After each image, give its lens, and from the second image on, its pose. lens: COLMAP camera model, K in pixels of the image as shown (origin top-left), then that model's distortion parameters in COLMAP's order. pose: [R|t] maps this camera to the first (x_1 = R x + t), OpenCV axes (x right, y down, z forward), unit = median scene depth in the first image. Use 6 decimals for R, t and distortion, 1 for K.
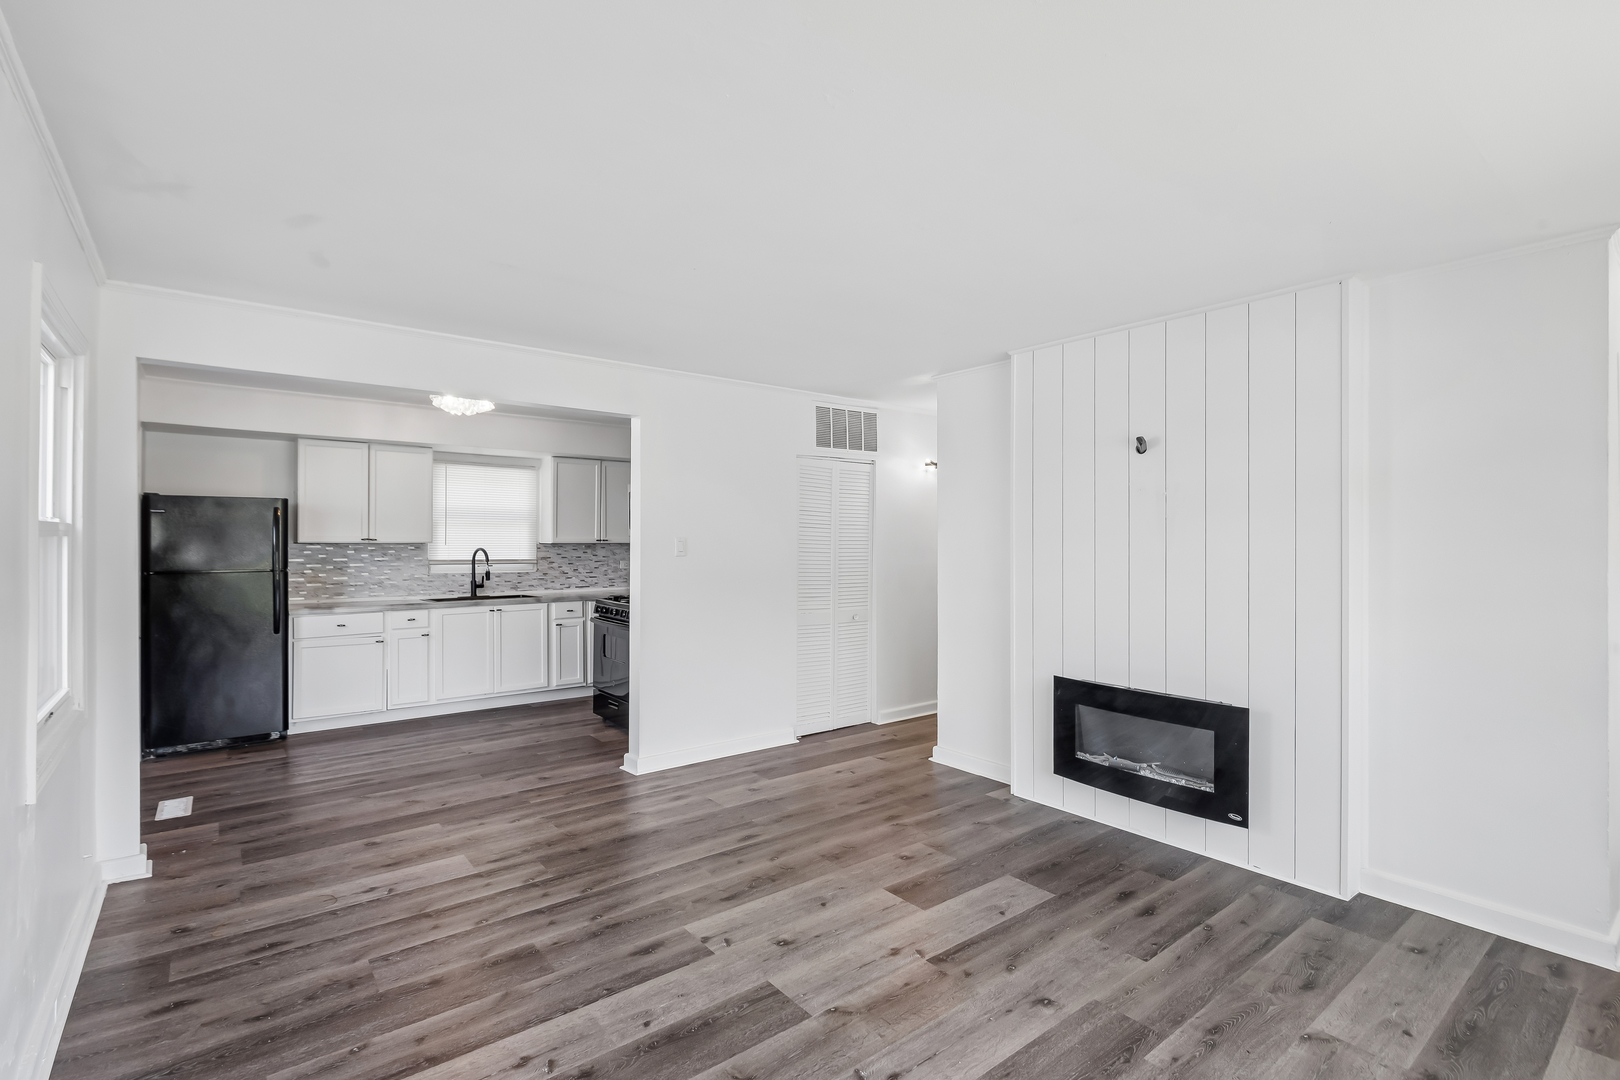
lens RADIAL K [[748.0, 0, 812.4], [0, 748.0, 537.2], [0, 0, 1]] dist [-0.017427, 0.000237]
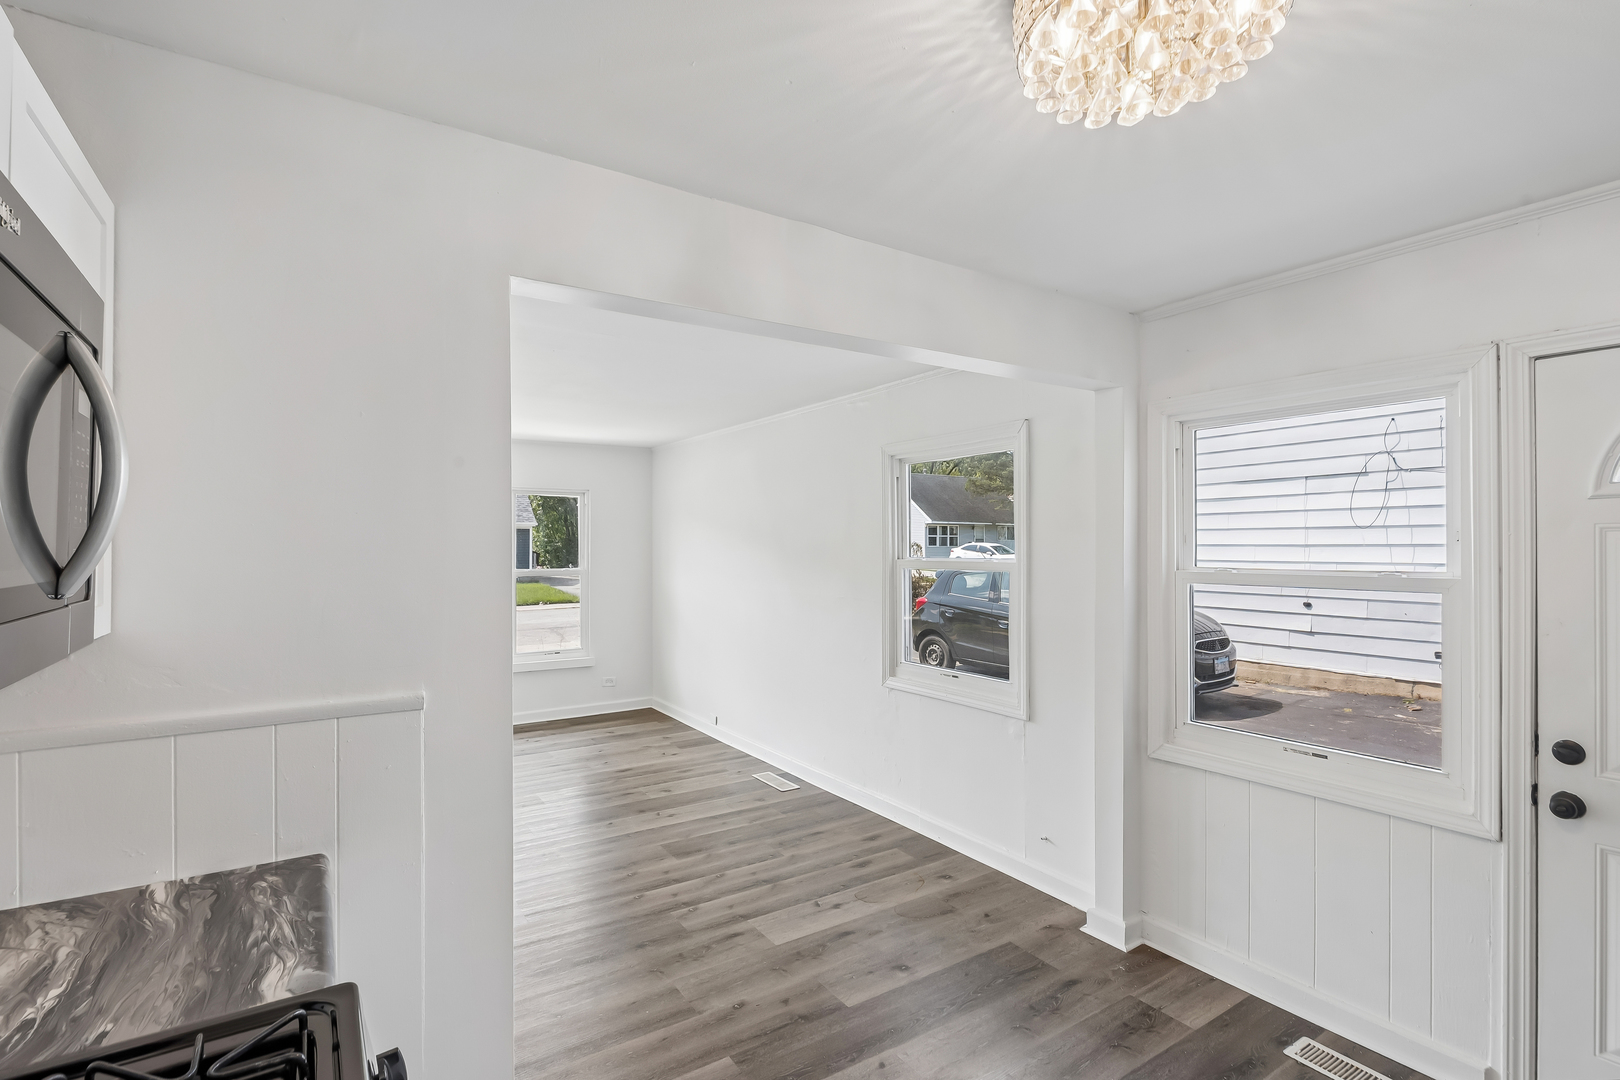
lens RADIAL K [[748.0, 0, 807.5], [0, 748.0, 539.3], [0, 0, 1]] dist [-0.017427, 0.000237]
pose [[-0.996252, -0.006385, 0.086261, -0.682132], [-0.006484, 0.999979, -0.000870, -0.056631], [-0.086253, -0.001426, -0.996272, 2.200551]]
